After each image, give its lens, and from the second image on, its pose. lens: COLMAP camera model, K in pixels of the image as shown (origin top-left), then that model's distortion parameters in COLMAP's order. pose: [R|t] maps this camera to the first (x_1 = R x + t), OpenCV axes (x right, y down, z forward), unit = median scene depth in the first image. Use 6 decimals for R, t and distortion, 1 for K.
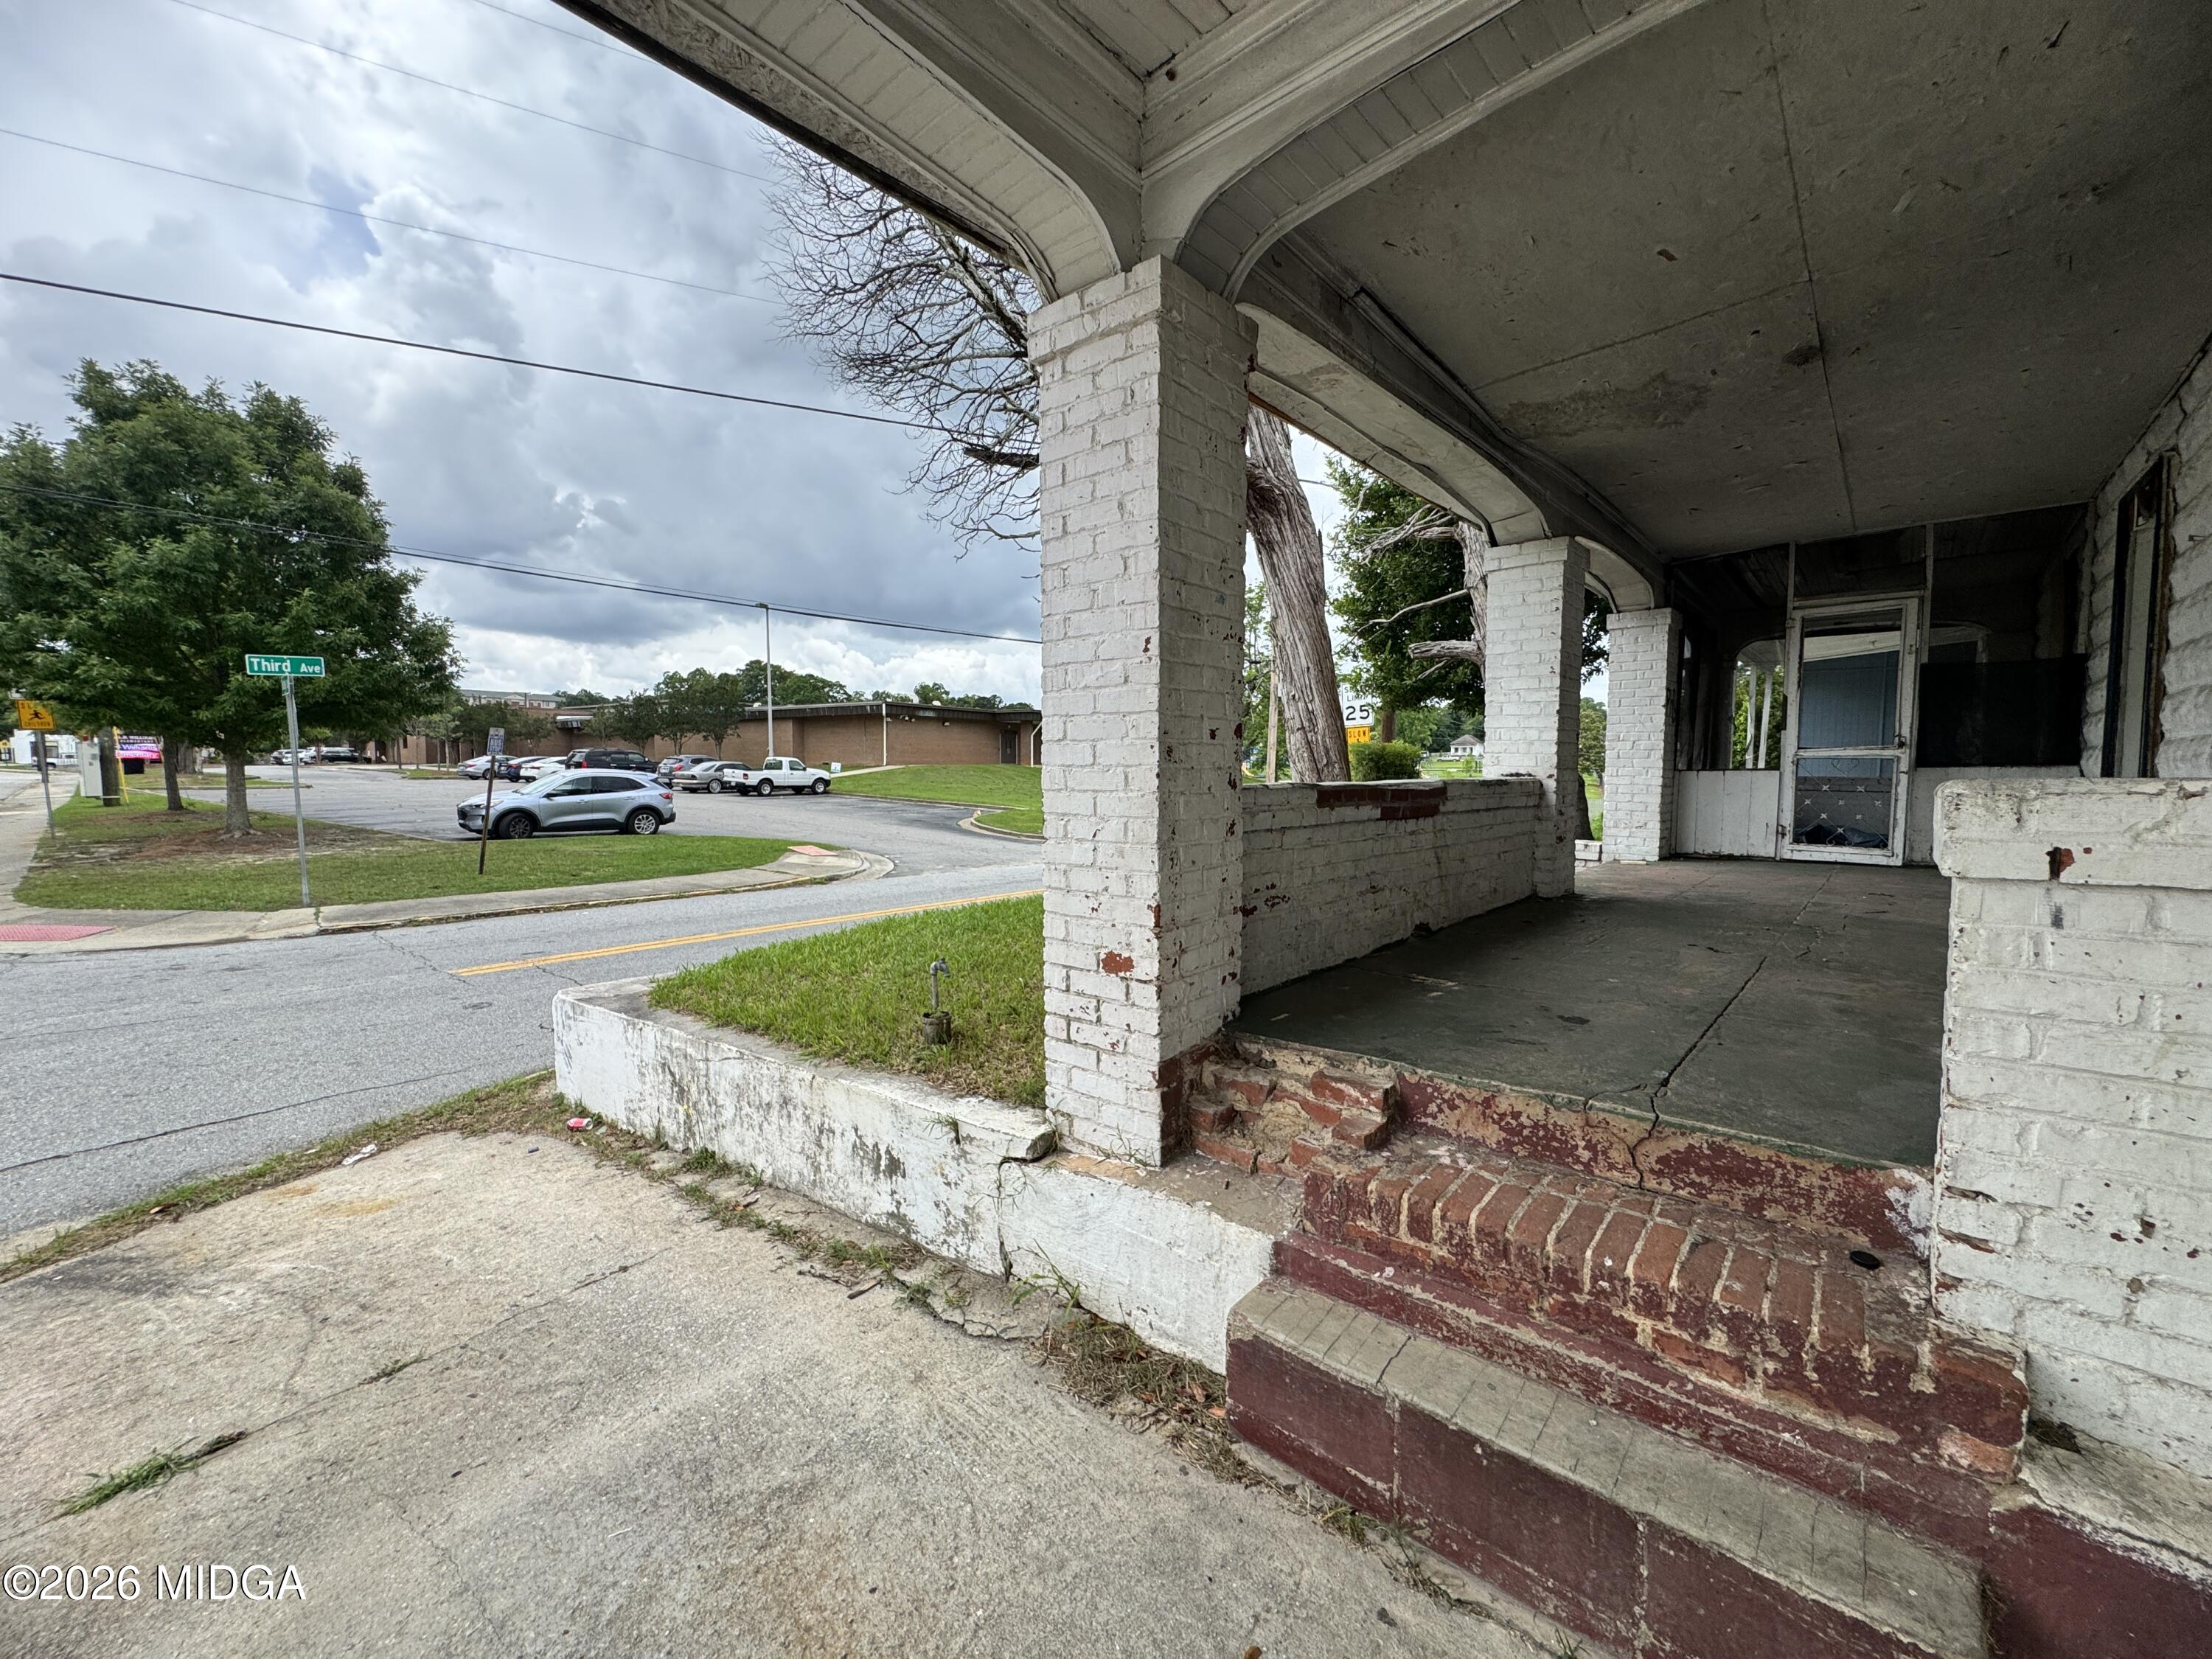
lens RADIAL K [[885.9, 0, 1103.6], [0, 885.9, 820.3], [0, 0, 1]] dist [-0.000993, 0.000086]
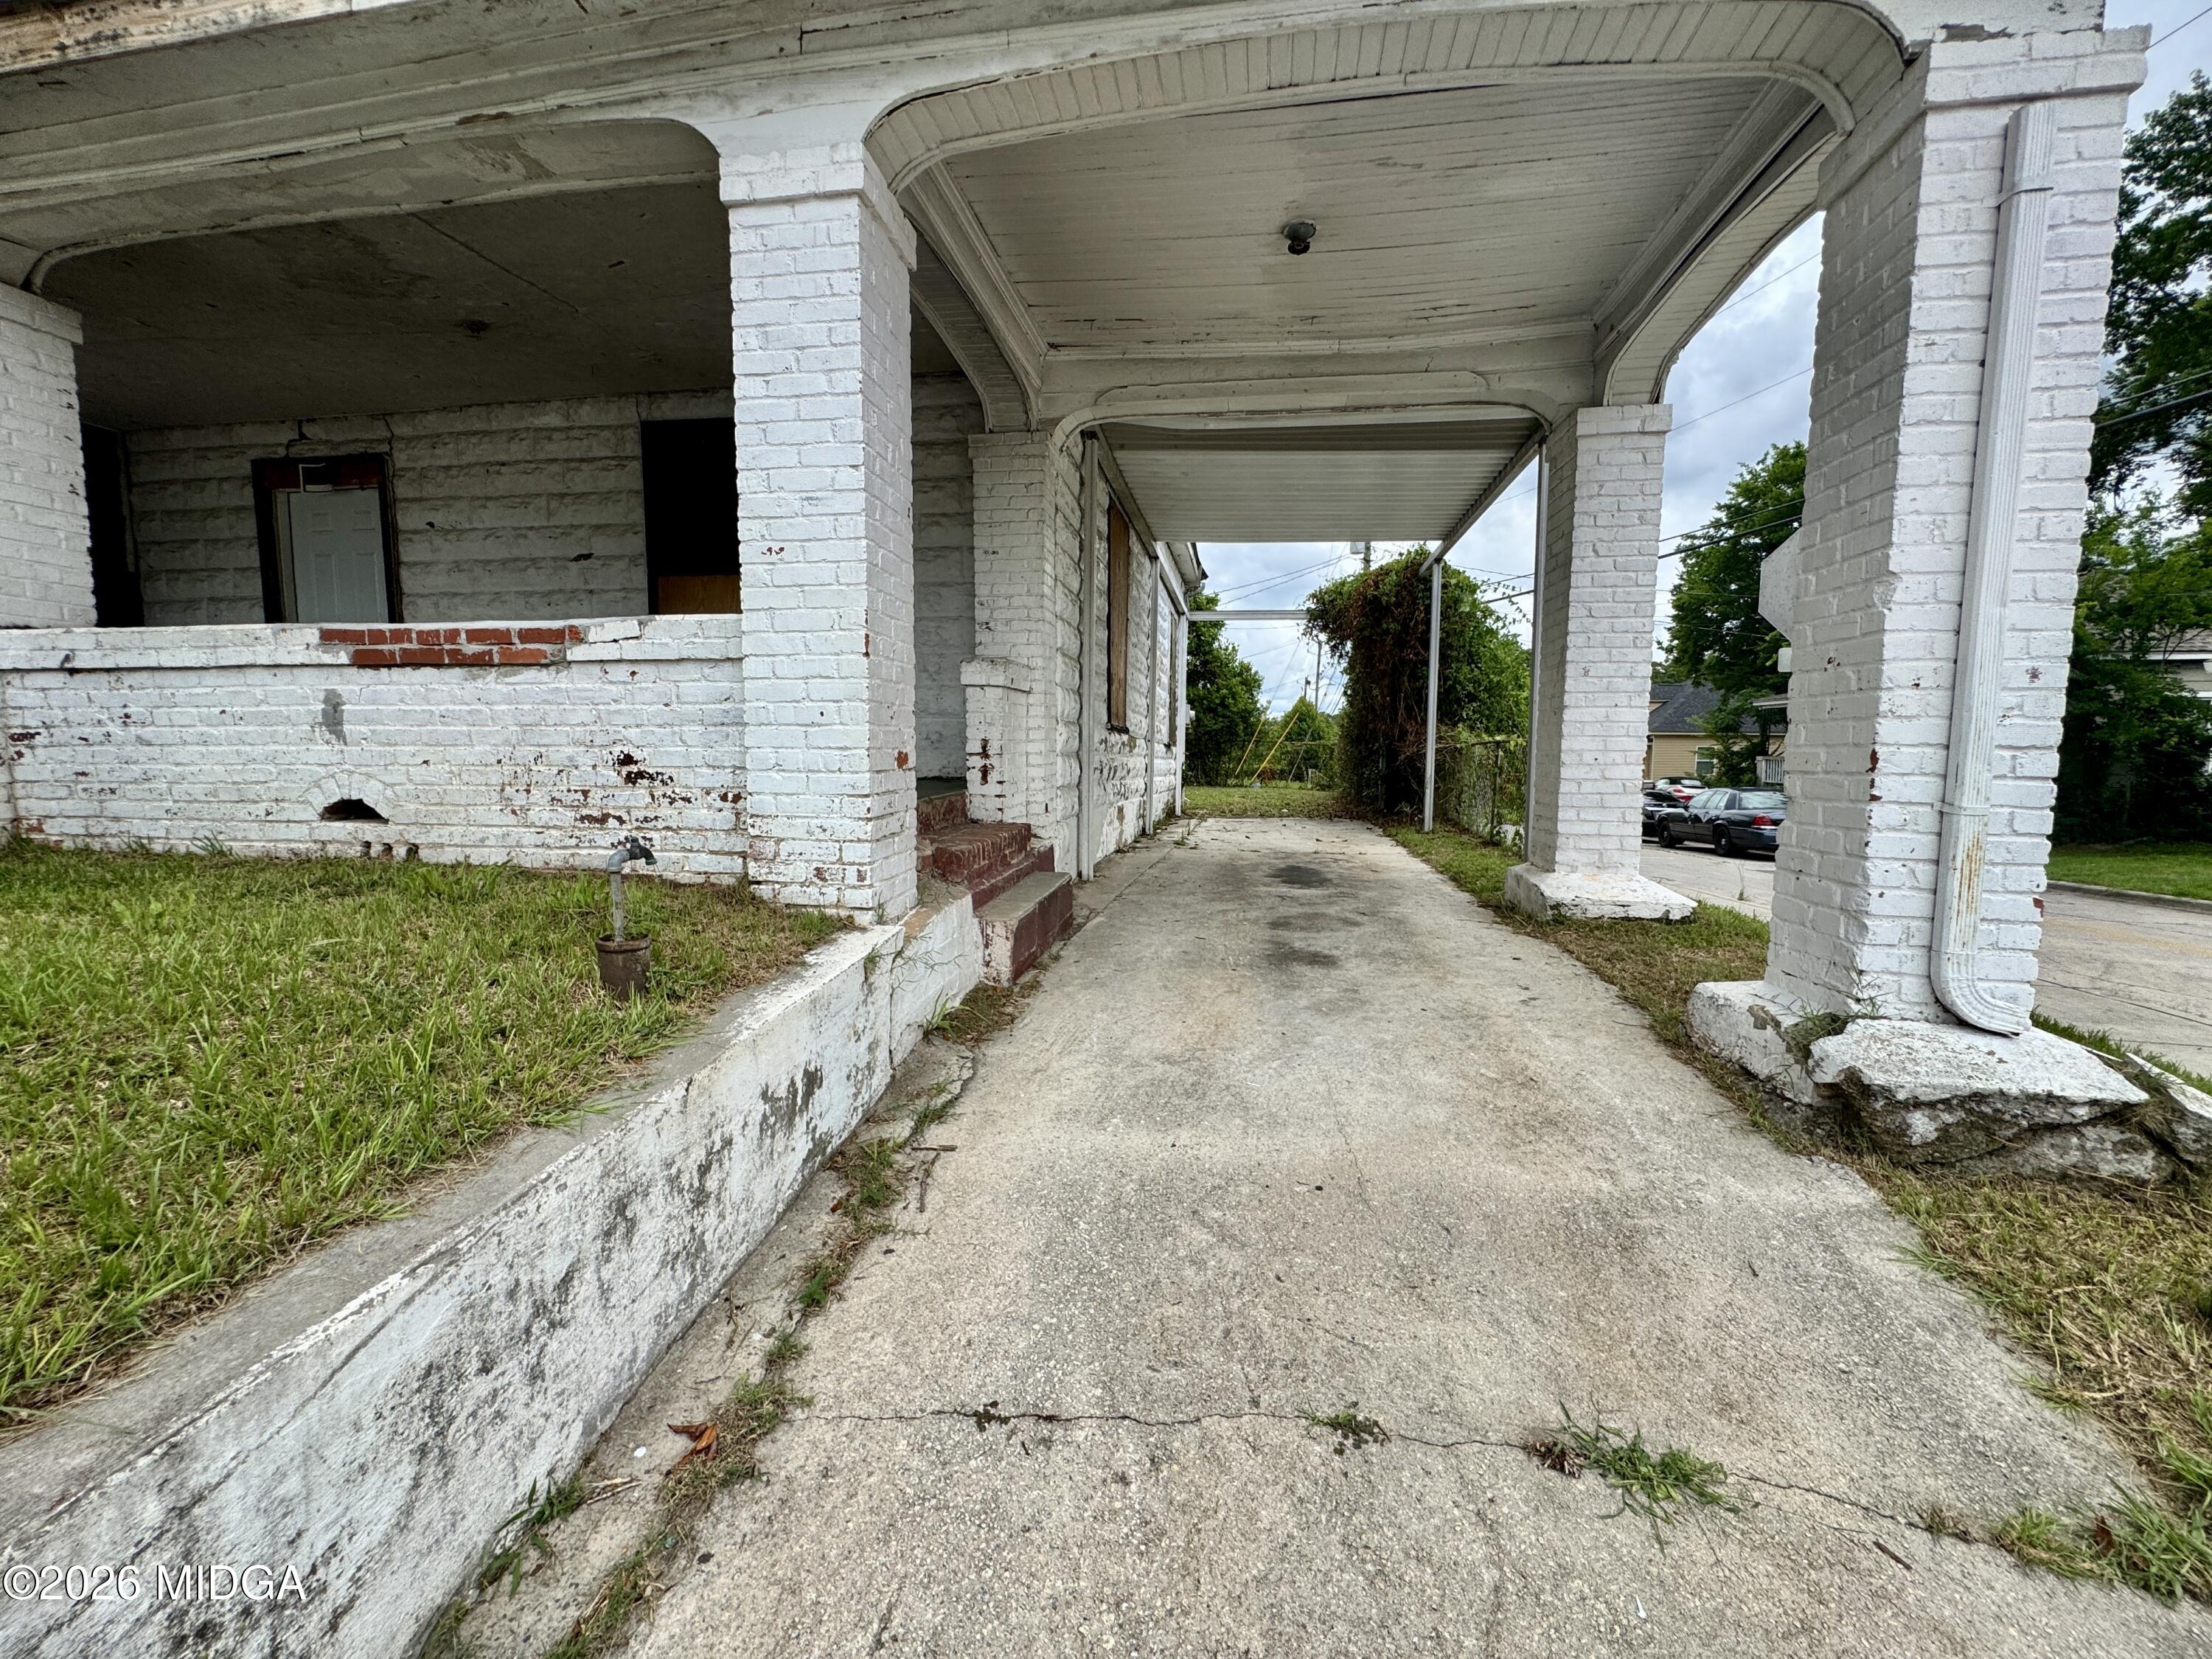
lens RADIAL K [[853.1, 0, 1131.6], [0, 853.1, 820.1], [0, 0, 1]] dist [-0.002397, -0.000111]
pose [[-0.550307, -0.072710, 0.831791, -0.928319], [0.046216, 0.992021, 0.117293, 0.095008], [-0.833683, 0.102989, -0.542556, 1.100219]]
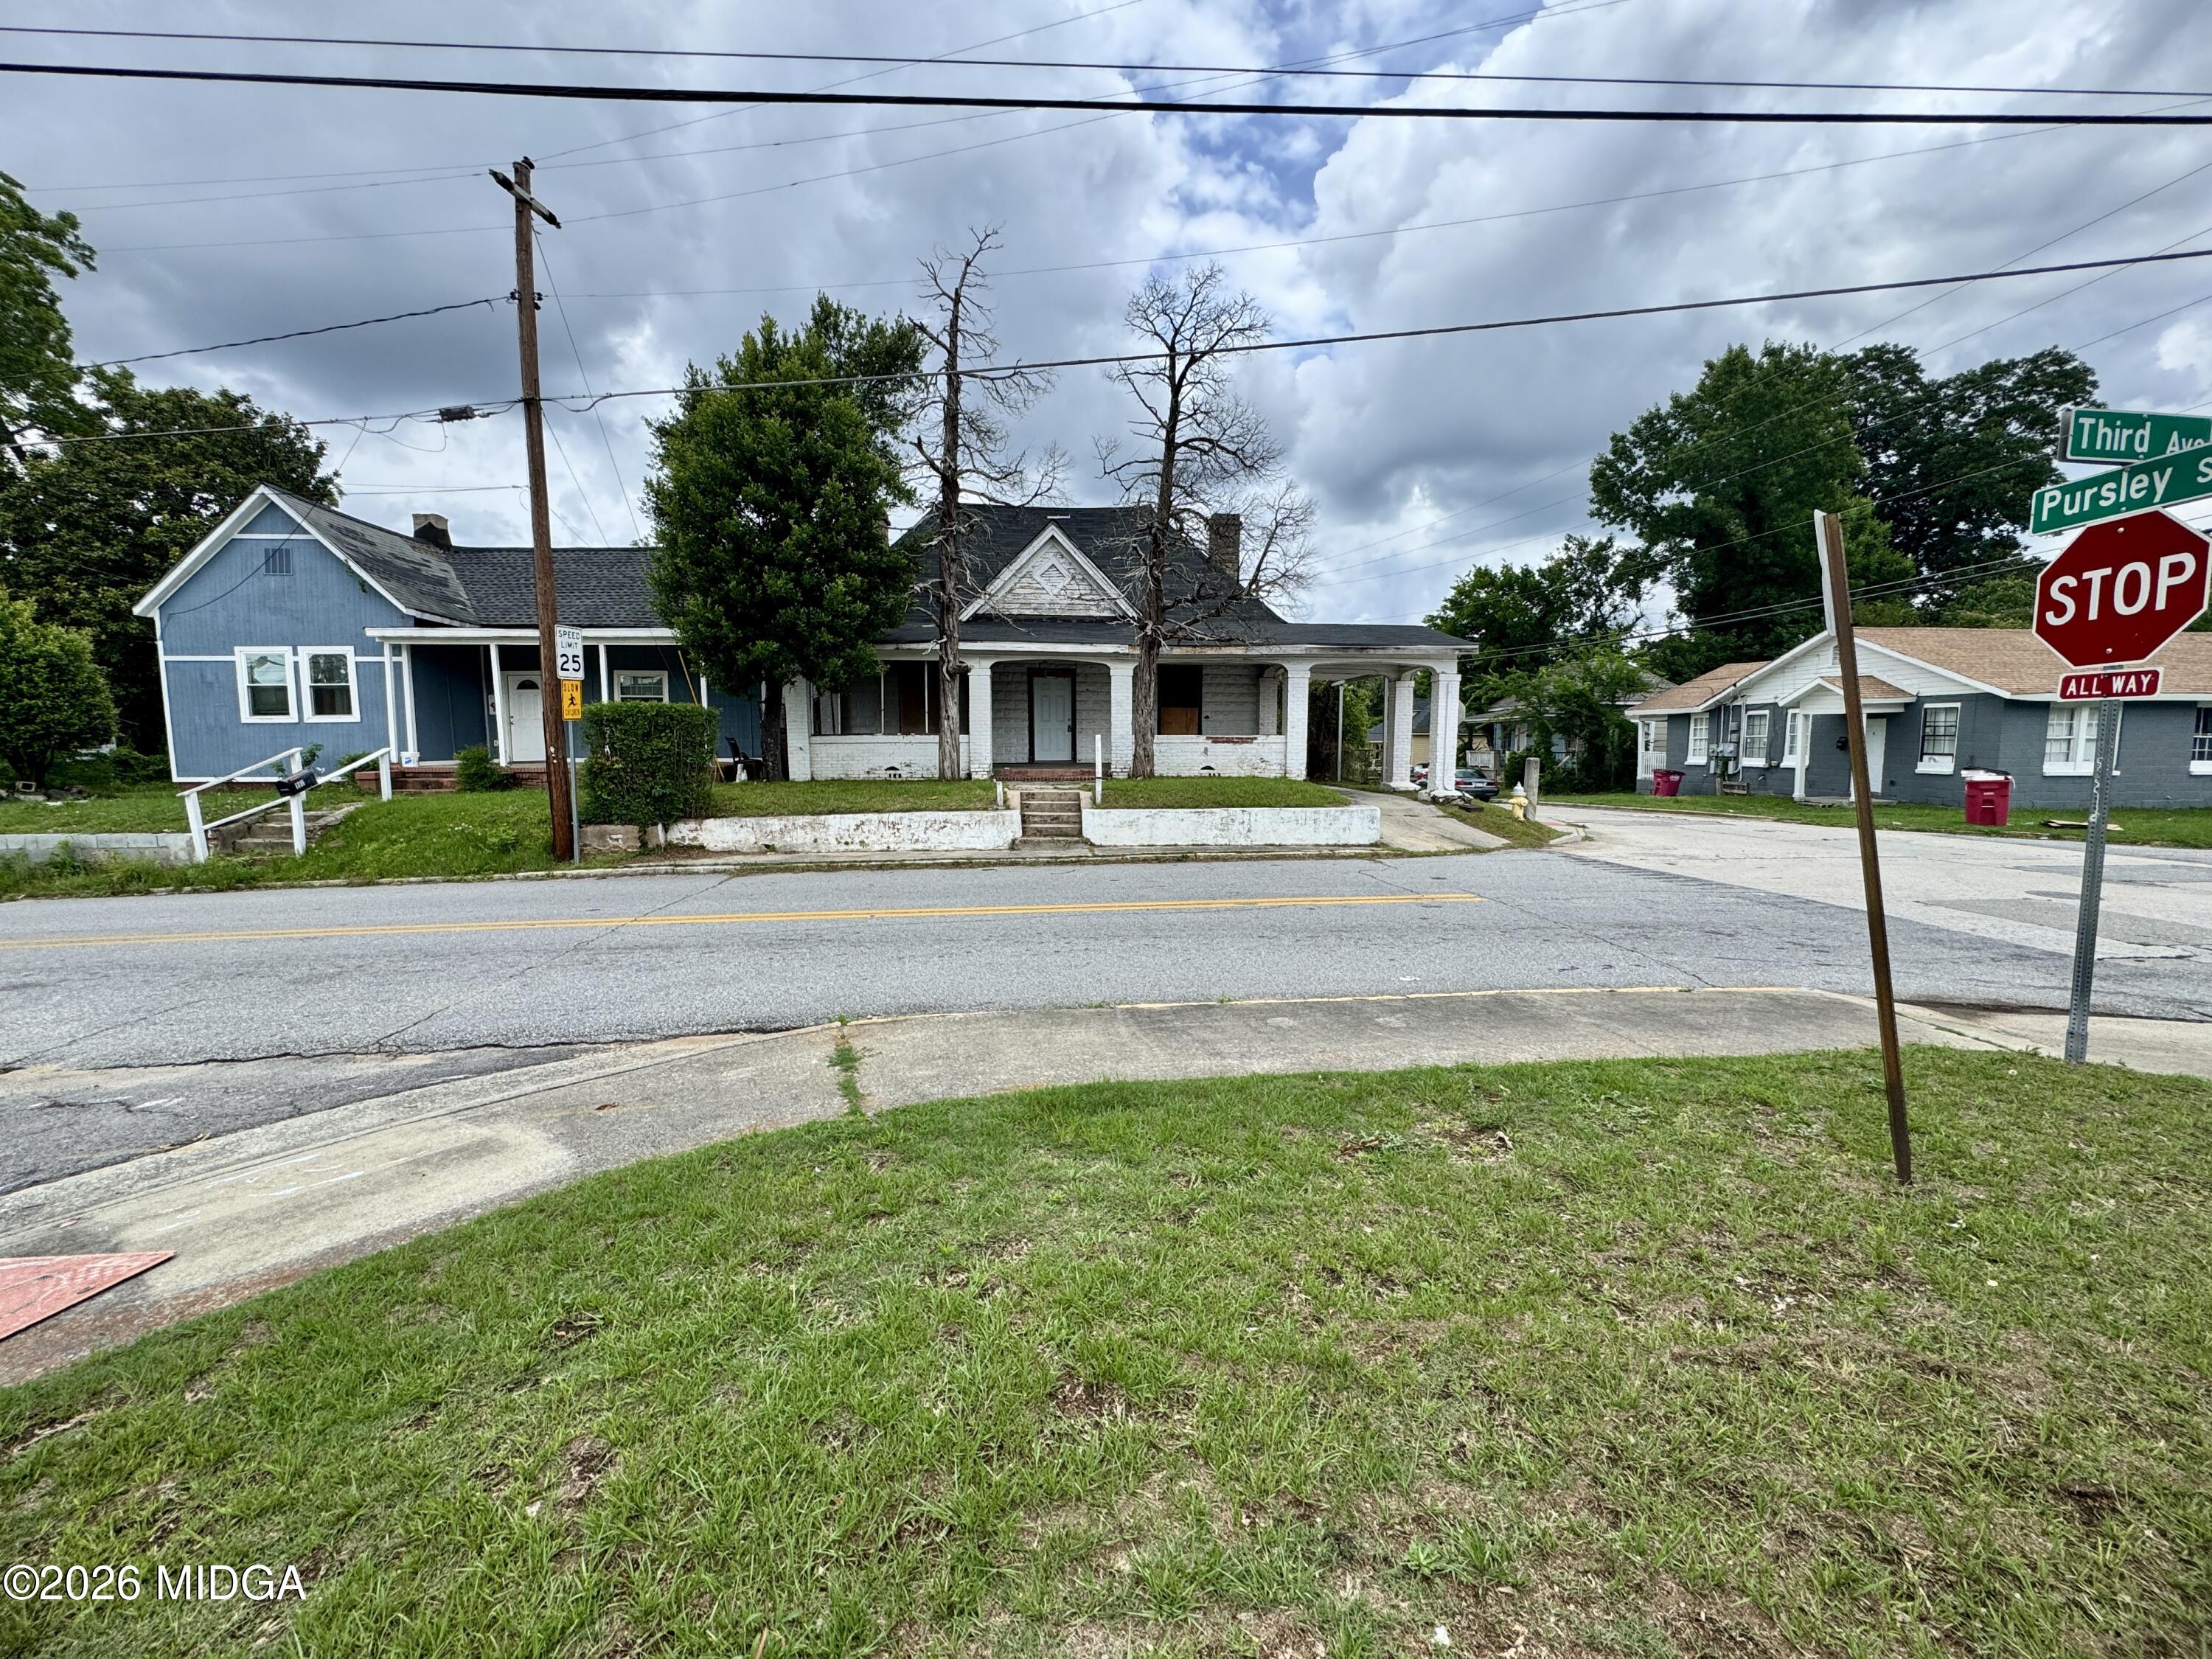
lens RADIAL K [[902.5, 0, 1101.3], [0, 902.5, 828.1], [0, 0, 1]] dist [-0.002155, -0.000118]
pose [[-0.716822, -0.068253, 0.693907, -2.383262], [0.041793, 0.989202, 0.140471, -0.159006], [-0.696002, 0.129693, -0.706230, 4.173757]]
